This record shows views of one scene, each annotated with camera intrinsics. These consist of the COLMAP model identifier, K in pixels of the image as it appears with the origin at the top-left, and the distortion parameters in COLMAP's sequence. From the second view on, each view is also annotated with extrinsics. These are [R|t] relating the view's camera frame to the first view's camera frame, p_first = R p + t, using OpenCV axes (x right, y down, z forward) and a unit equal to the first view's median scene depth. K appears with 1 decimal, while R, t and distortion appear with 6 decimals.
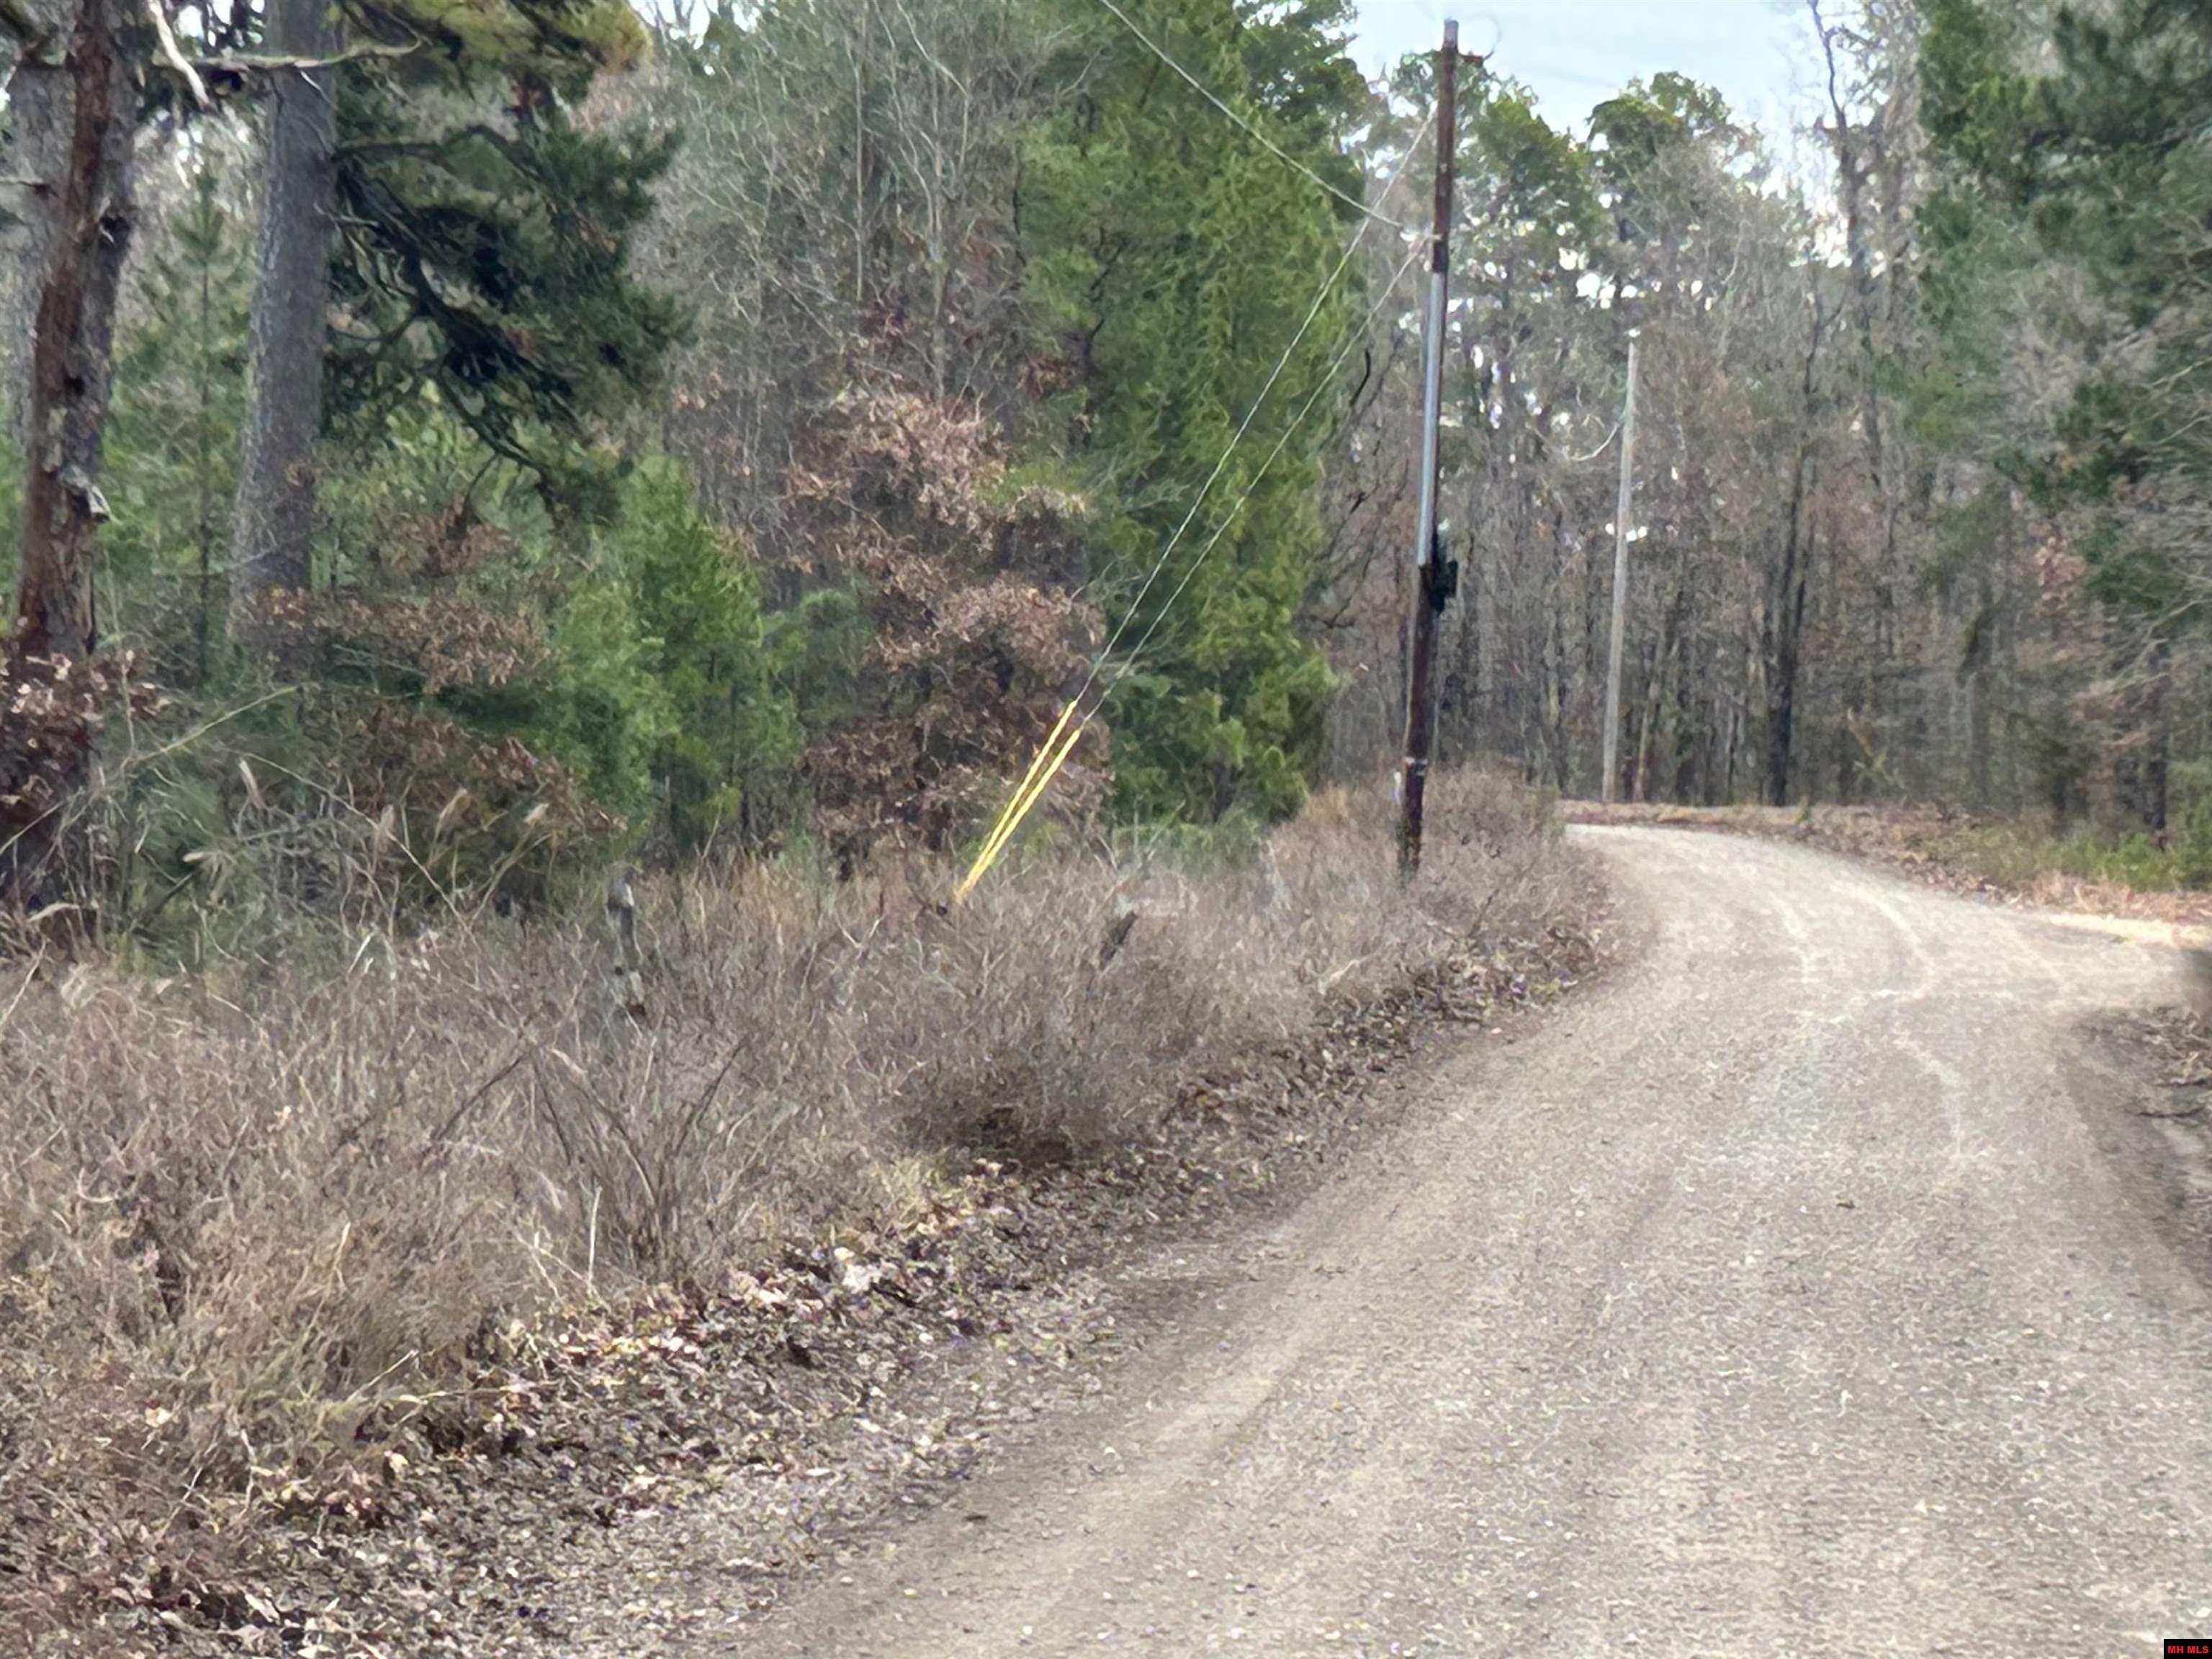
lens RADIAL K [[8571.8, 0, 1106.0], [0, 8571.8, 828.8], [0, 0, 1]] dist [-0.578354, 0.000000]
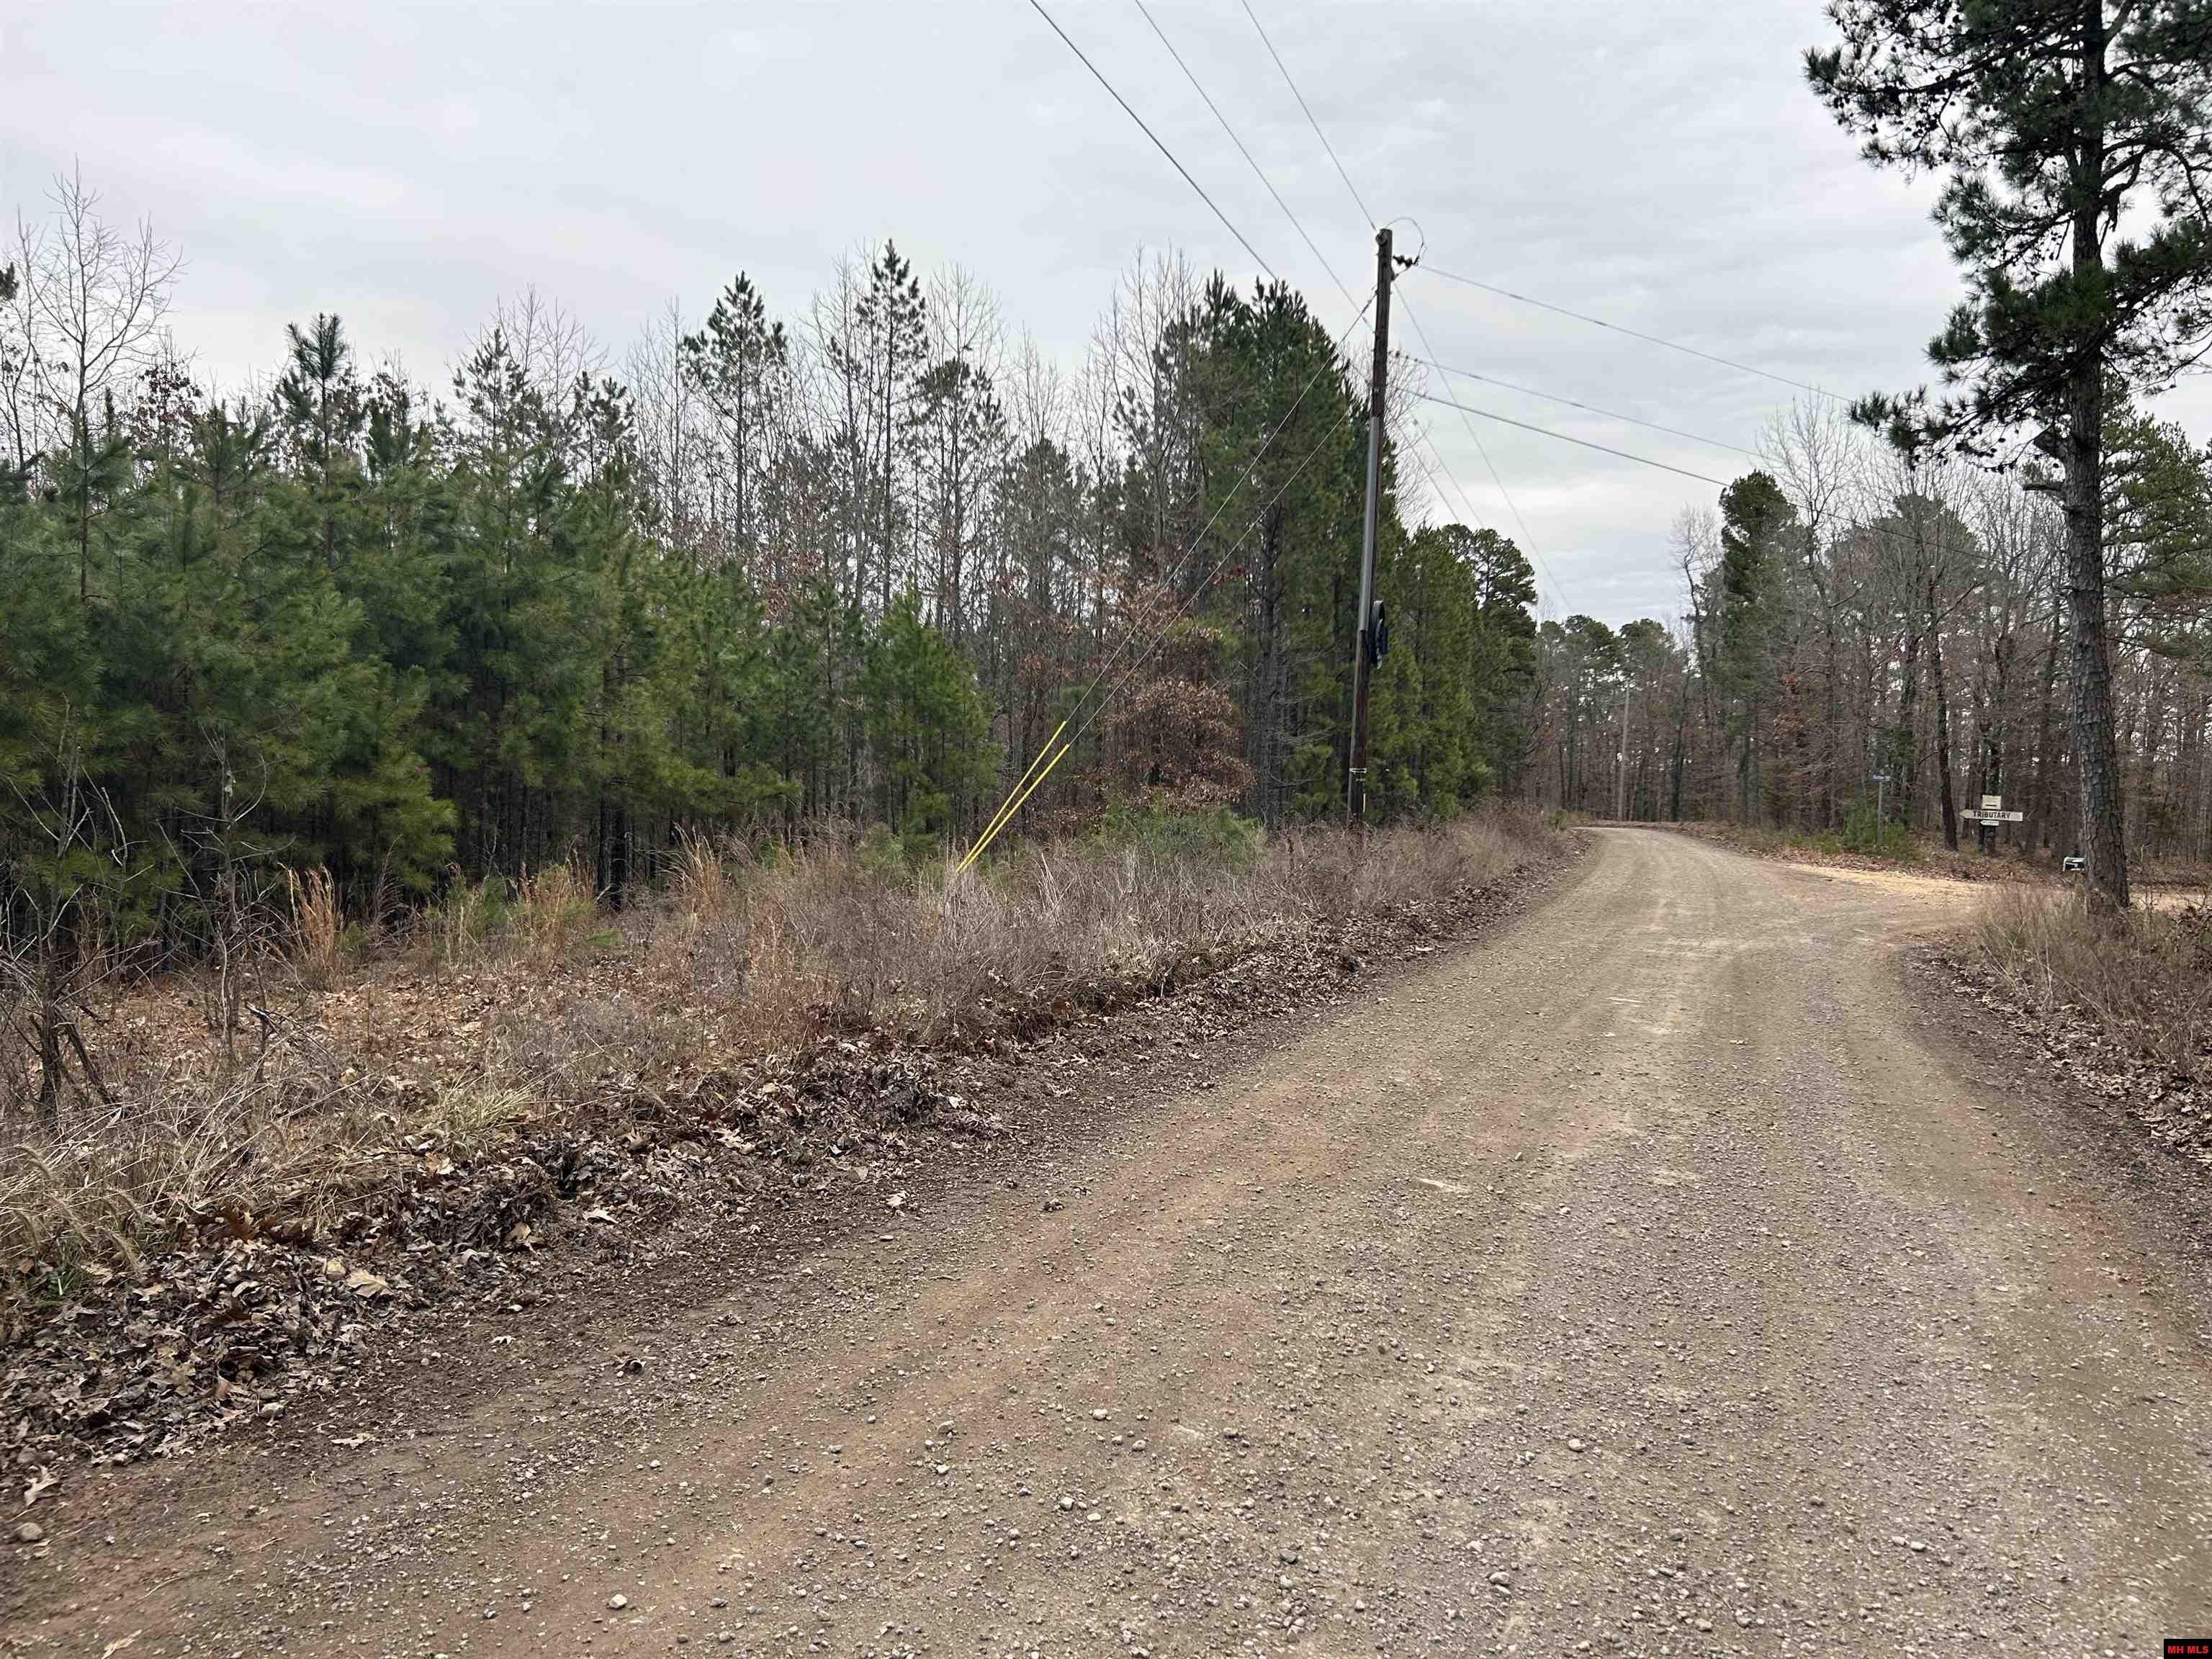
lens RADIAL K [[1668.2, 0, 1106.7], [0, 1668.2, 825.9], [0, 0, 1]] dist [0.028665, -0.017508]
pose [[0.967916, 0.002798, -0.251257, 0.032565], [-0.003473, 0.999991, -0.002242, 0.000897], [0.251248, 0.003043, 0.967918, 0.359500]]
